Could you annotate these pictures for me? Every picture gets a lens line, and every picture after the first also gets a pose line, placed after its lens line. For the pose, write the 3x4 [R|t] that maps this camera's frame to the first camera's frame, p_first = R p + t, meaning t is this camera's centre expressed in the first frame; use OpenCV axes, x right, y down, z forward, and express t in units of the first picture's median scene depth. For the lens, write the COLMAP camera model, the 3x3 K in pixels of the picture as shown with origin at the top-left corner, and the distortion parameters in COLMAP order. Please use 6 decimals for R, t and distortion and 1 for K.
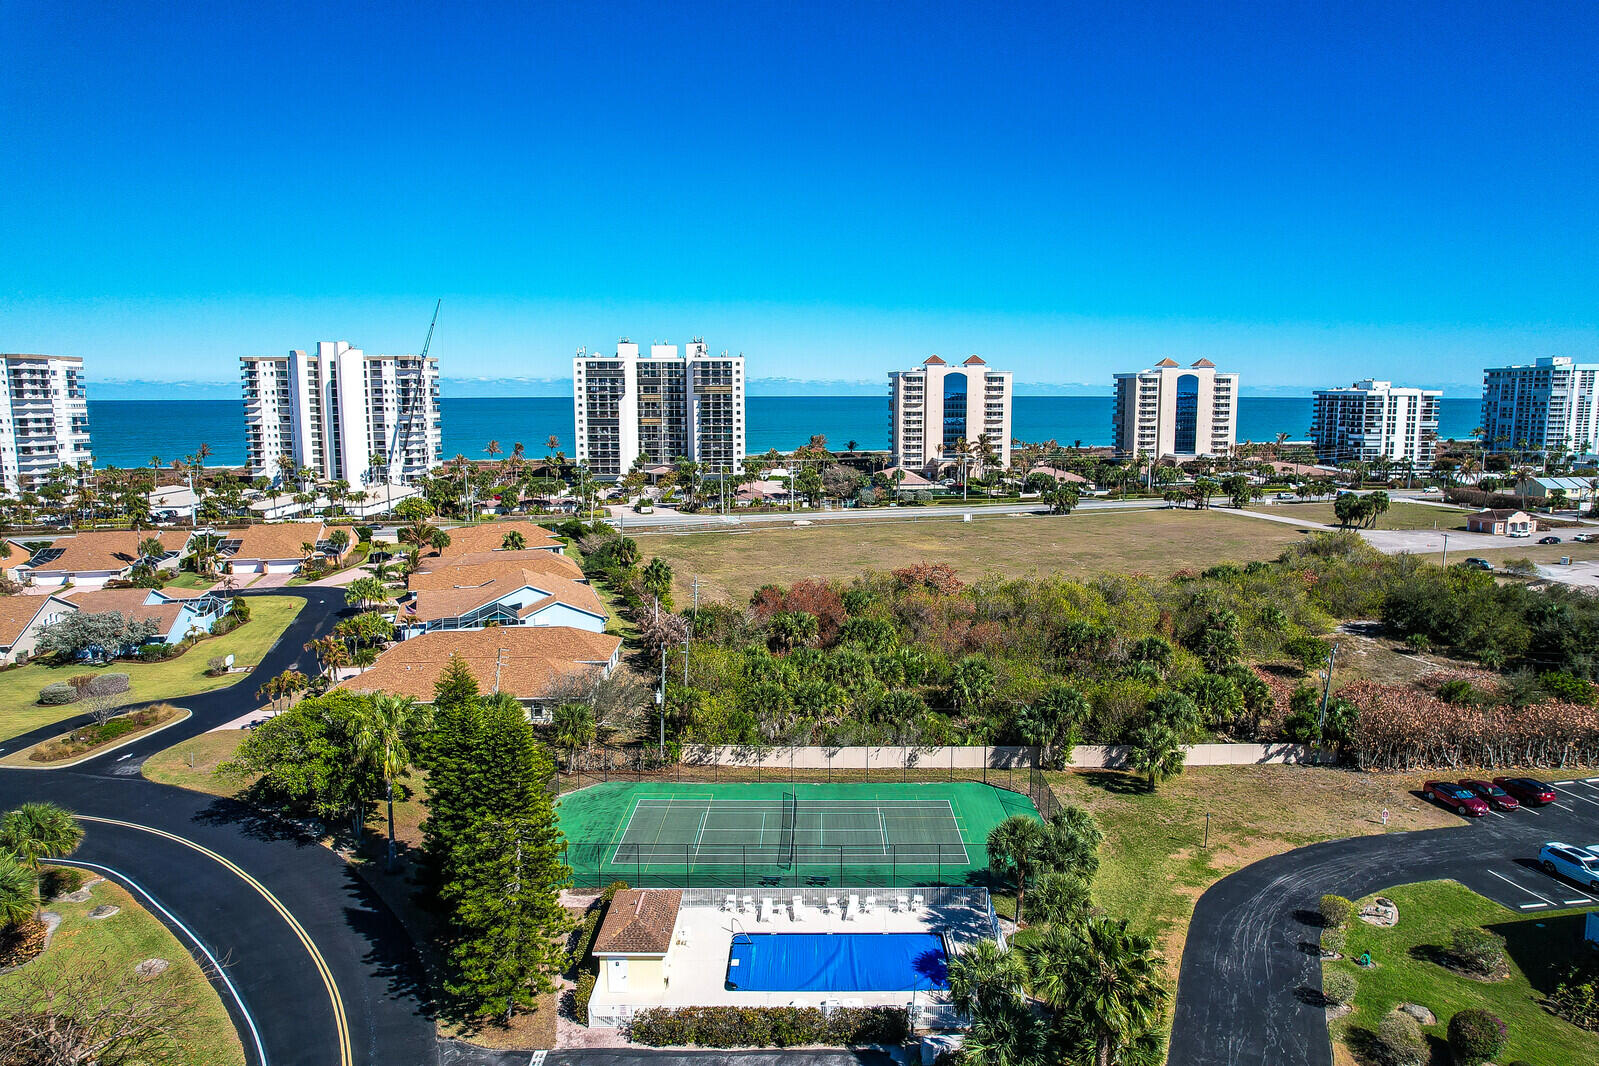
lens RADIAL K [[1021.7, 0, 816.6], [0, 1021.7, 536.6], [0, 0, 1]] dist [-0.079798, 0.075801]
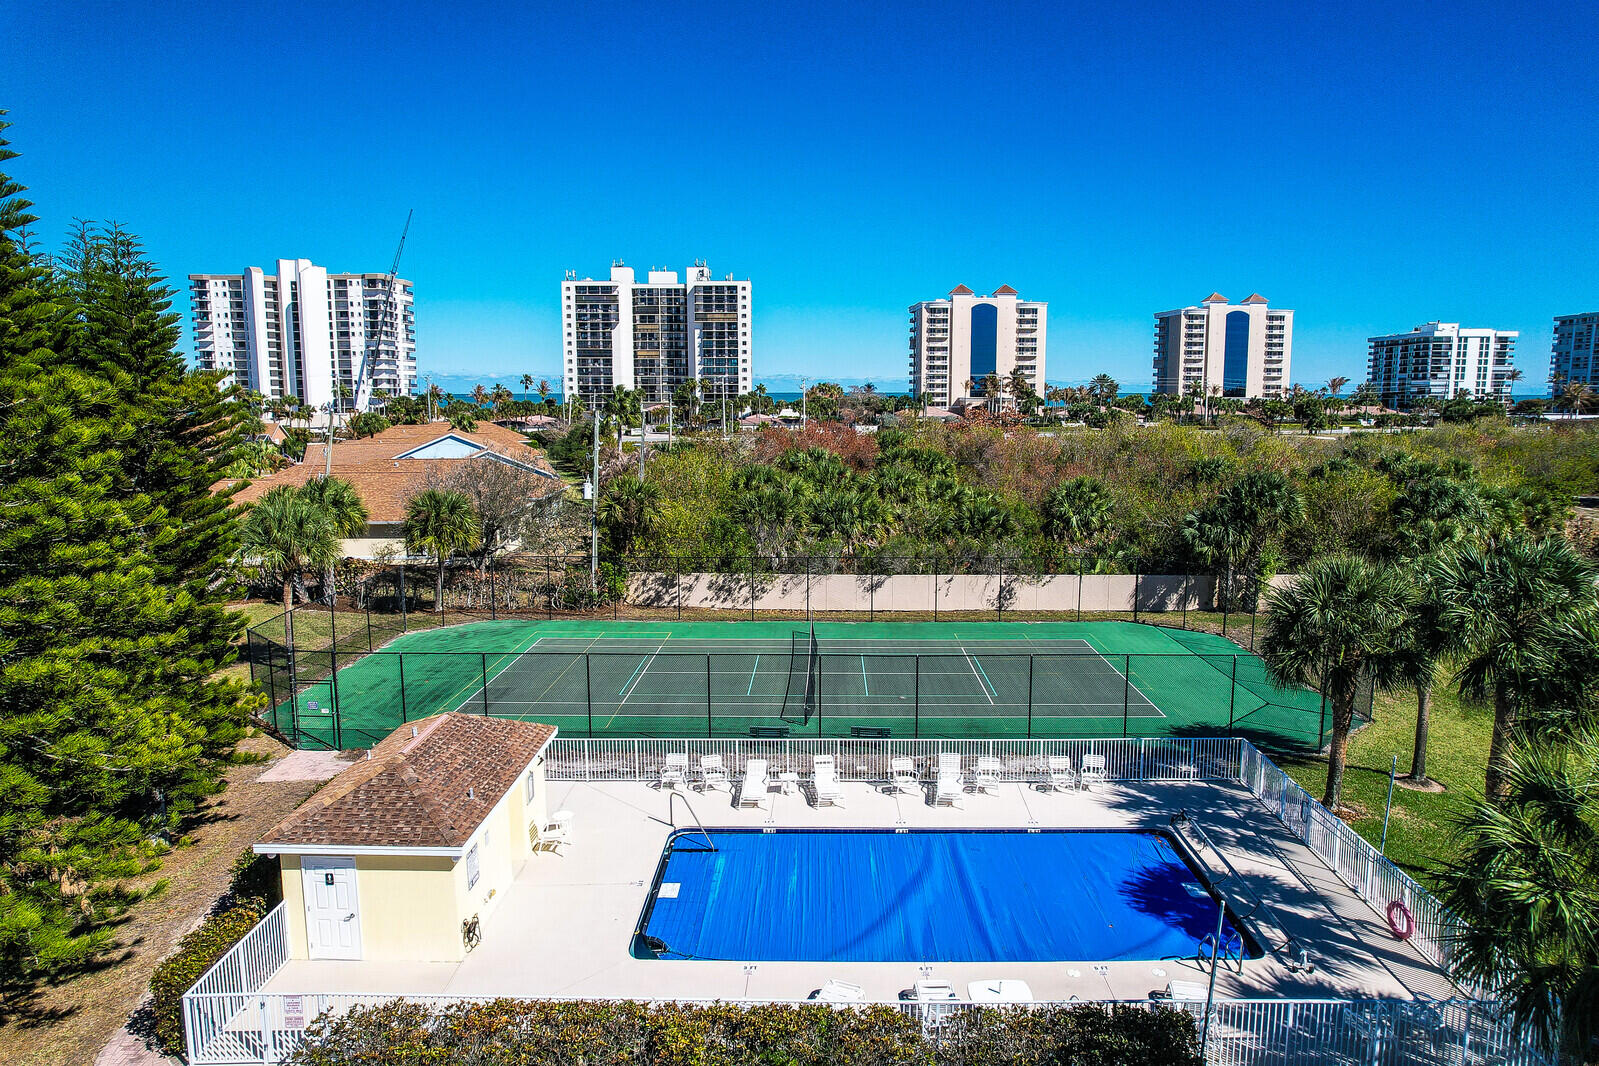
lens RADIAL K [[1021.7, 0, 816.6], [0, 1021.7, 536.6], [0, 0, 1]] dist [-0.079798, 0.075801]
pose [[0.999945, 0.001918, -0.010354, -0.003459], [-0.001882, 0.999992, 0.003484, 0.049836], [0.010361, -0.003464, 0.999940, 0.107040]]
